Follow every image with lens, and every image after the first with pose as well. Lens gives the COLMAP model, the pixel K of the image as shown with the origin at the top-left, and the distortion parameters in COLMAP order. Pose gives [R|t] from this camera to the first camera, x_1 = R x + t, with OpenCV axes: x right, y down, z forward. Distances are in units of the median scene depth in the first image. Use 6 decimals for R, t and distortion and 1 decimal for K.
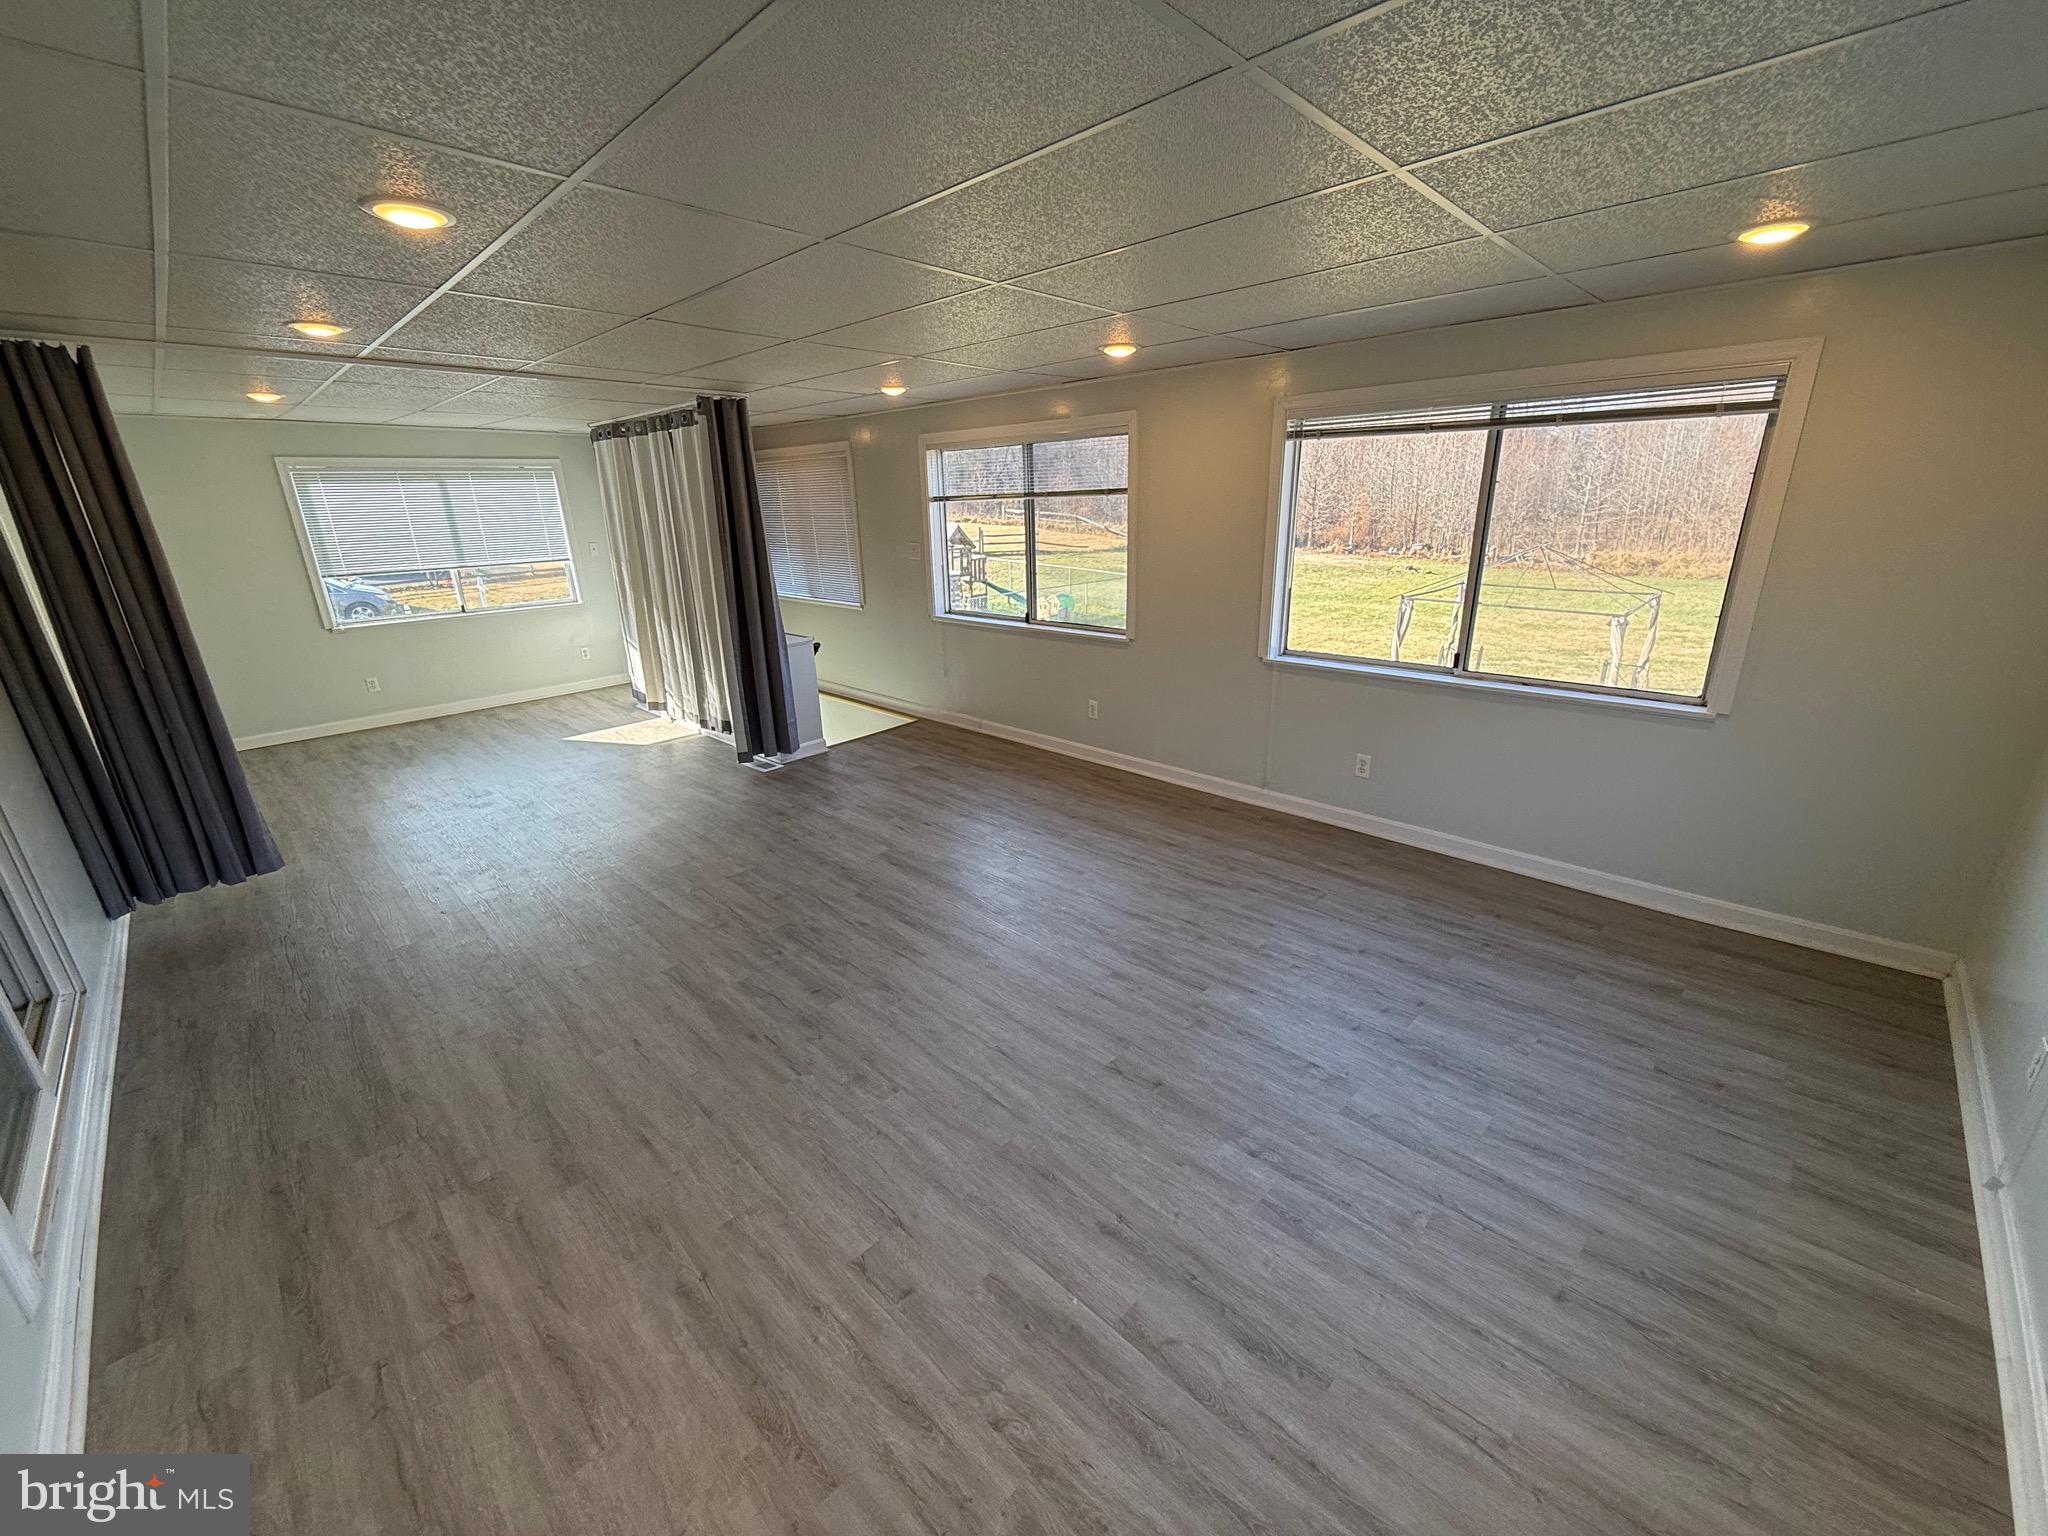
lens RADIAL K [[814.8, 0, 1028.1], [0, 814.8, 770.3], [0, 0, 1]] dist [0.000661, 0.000047]
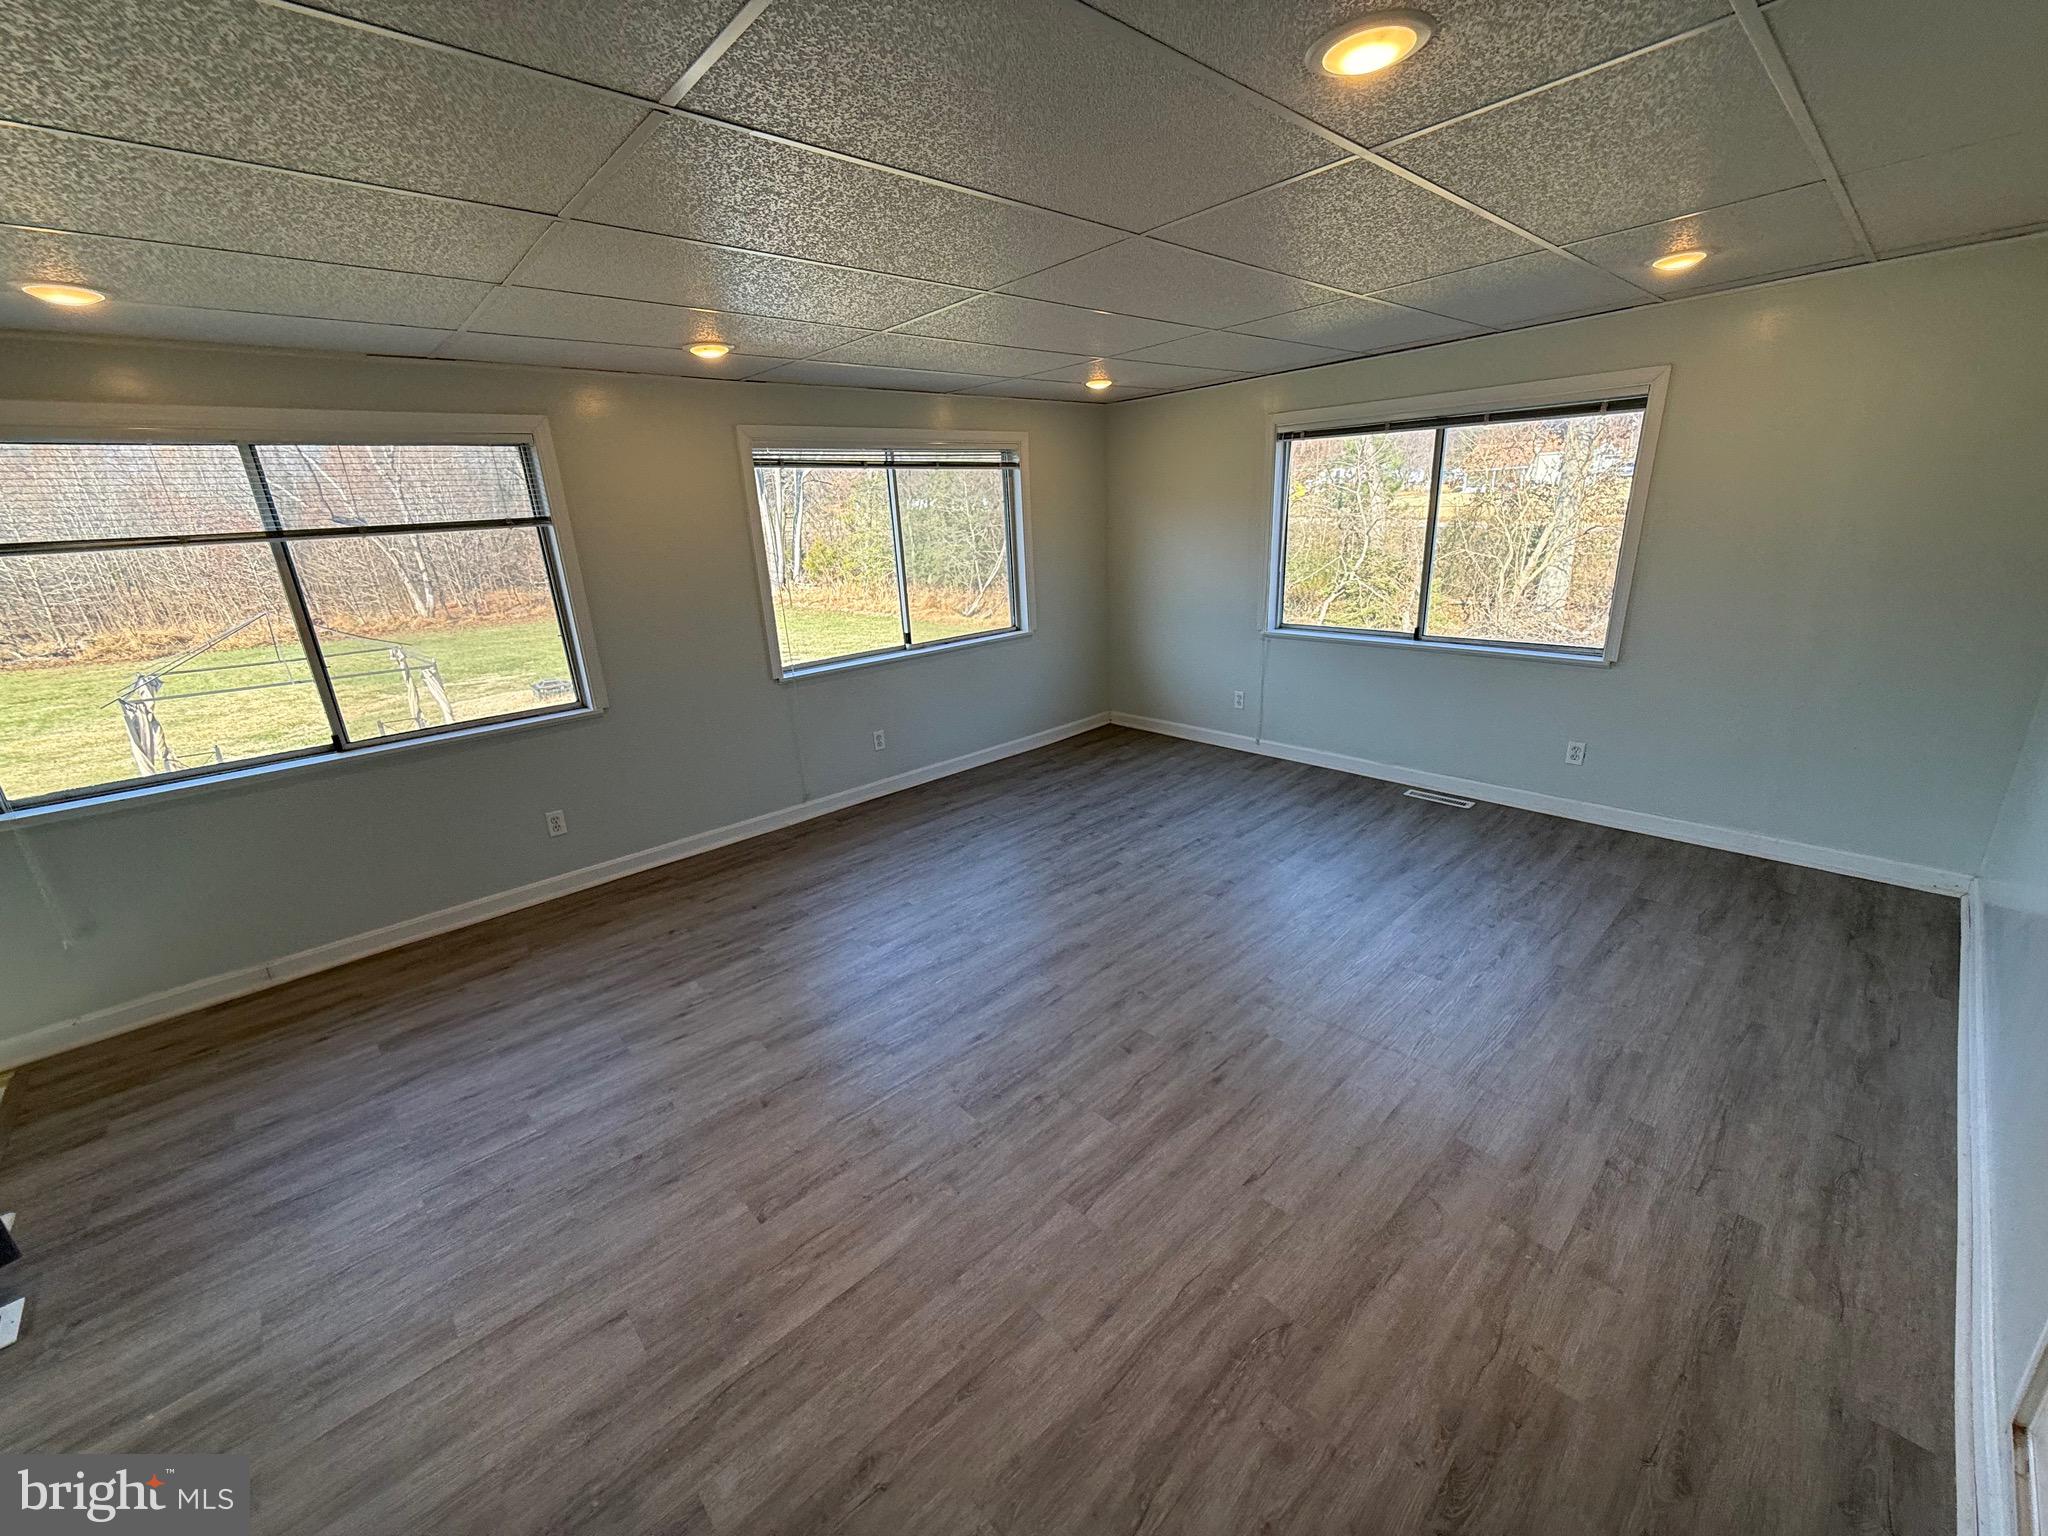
lens RADIAL K [[814.0, 0, 1028.0], [0, 814.0, 769.2], [0, 0, 1]] dist [0.001598, -0.000188]
pose [[0.043282, -0.287041, 0.956940, -0.982338], [0.360648, 0.897741, 0.252972, -0.253869], [-0.931697, 0.334169, 0.142376, 0.839735]]
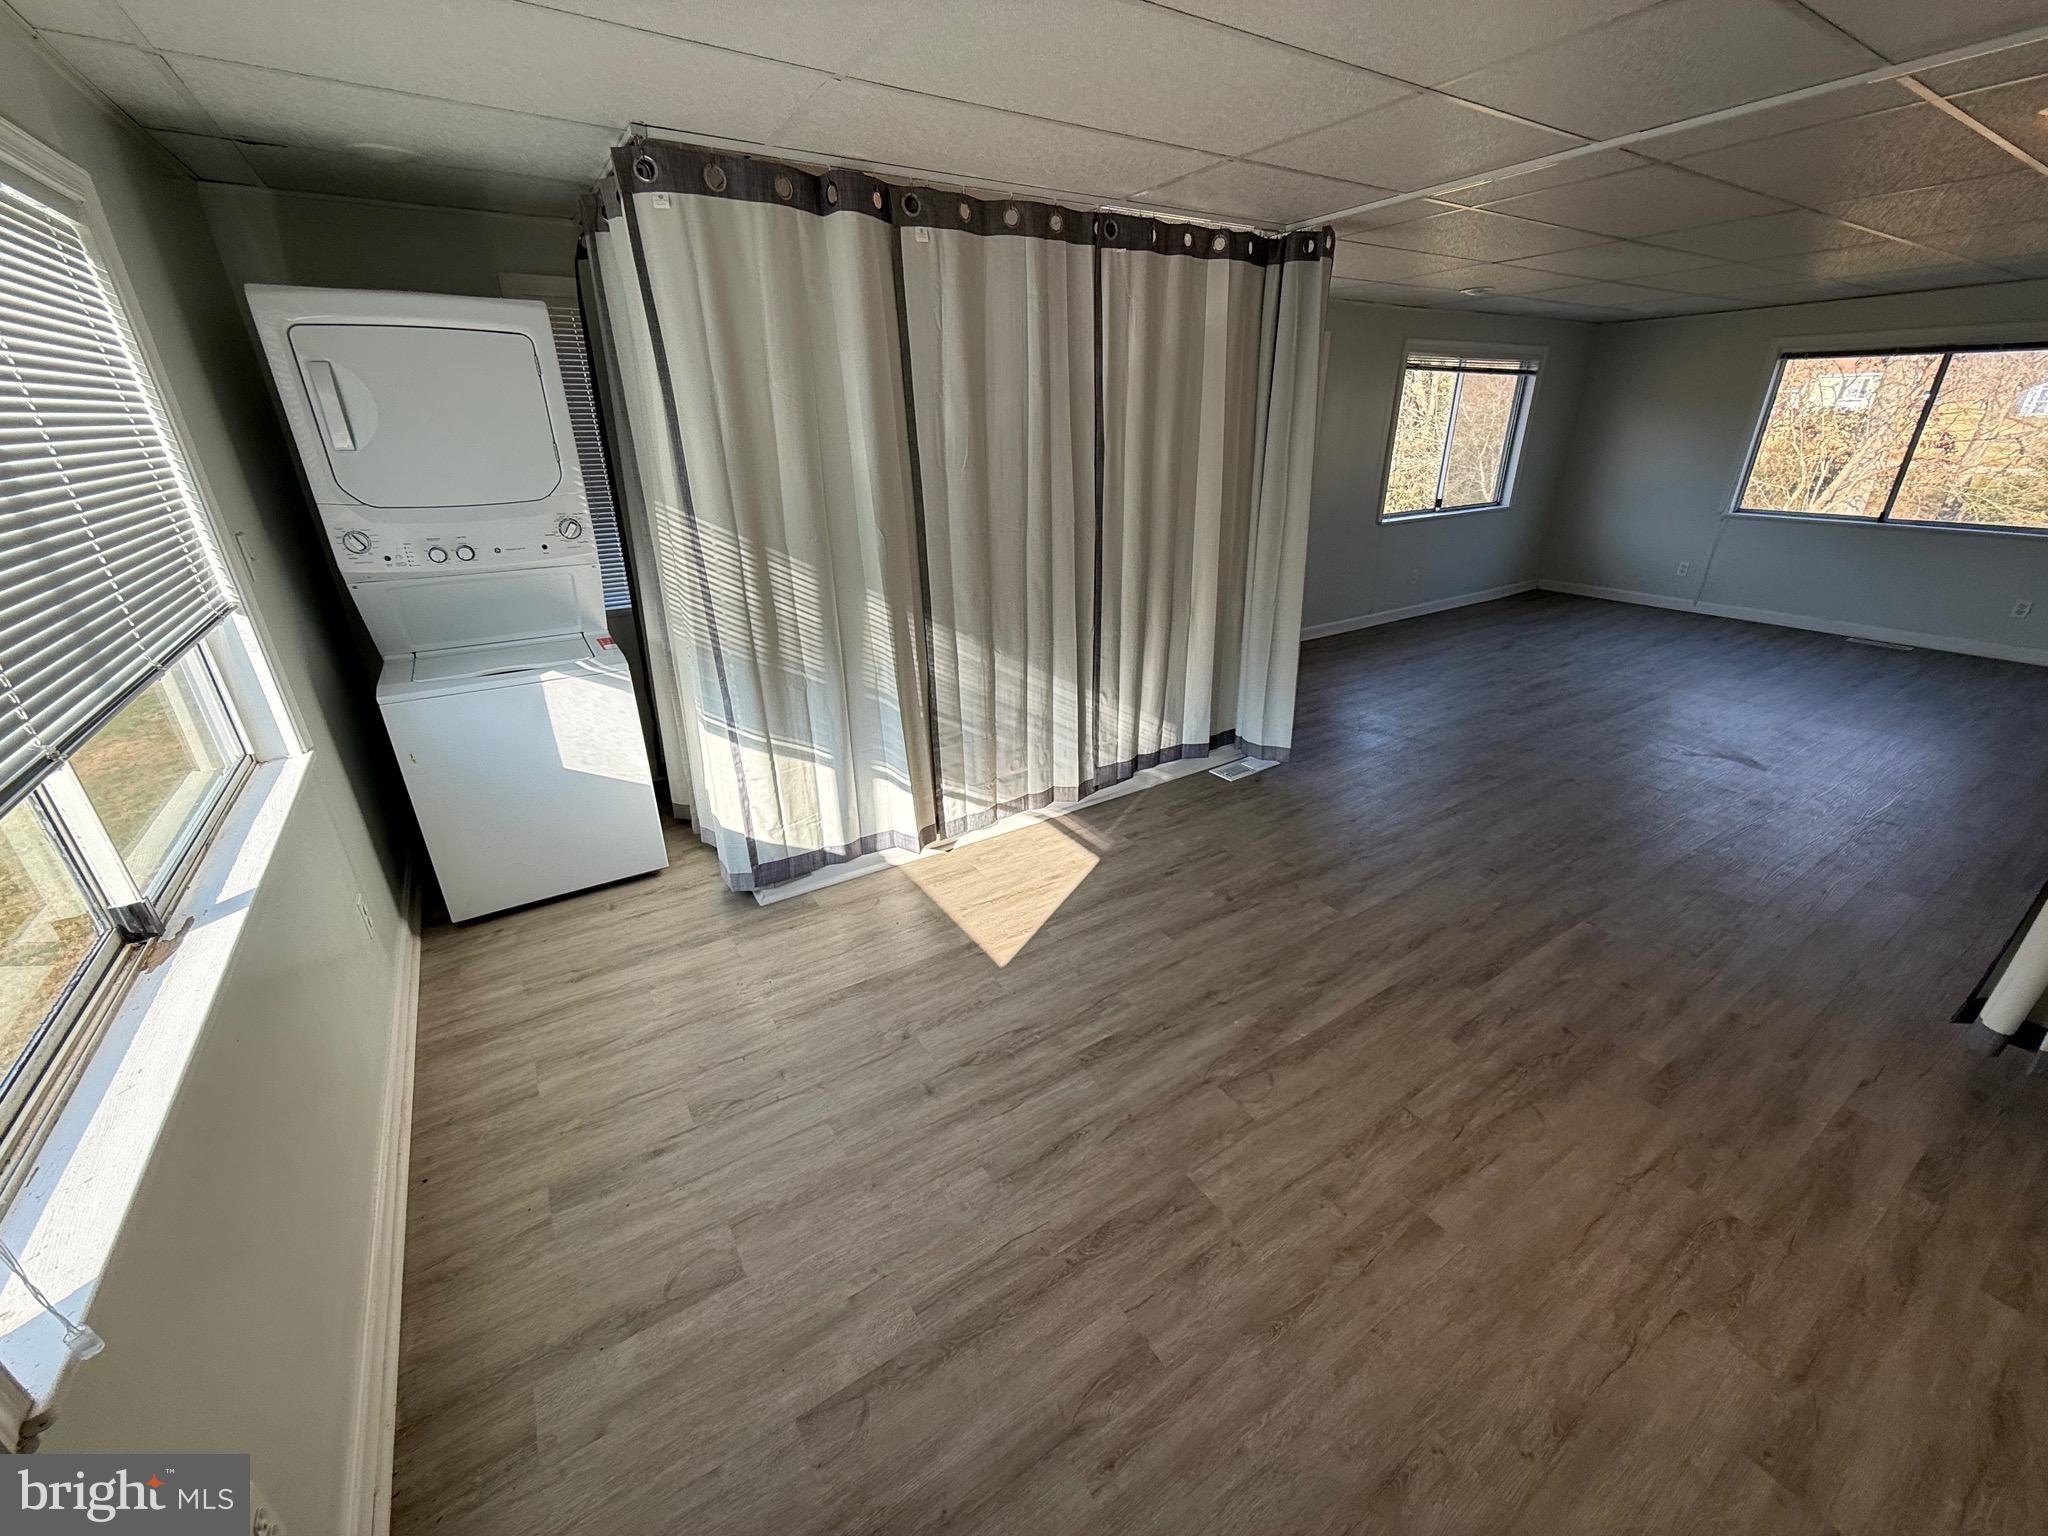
lens RADIAL K [[809.1, 0, 1029.0], [0, 809.1, 771.1], [0, 0, 1]] dist [0.001578, 0.000022]
pose [[0.215177, -0.371451, 0.903174, -1.863480], [0.315062, 0.901791, 0.295820, -0.509831], [-0.924356, 0.220902, 0.311075, 1.717535]]
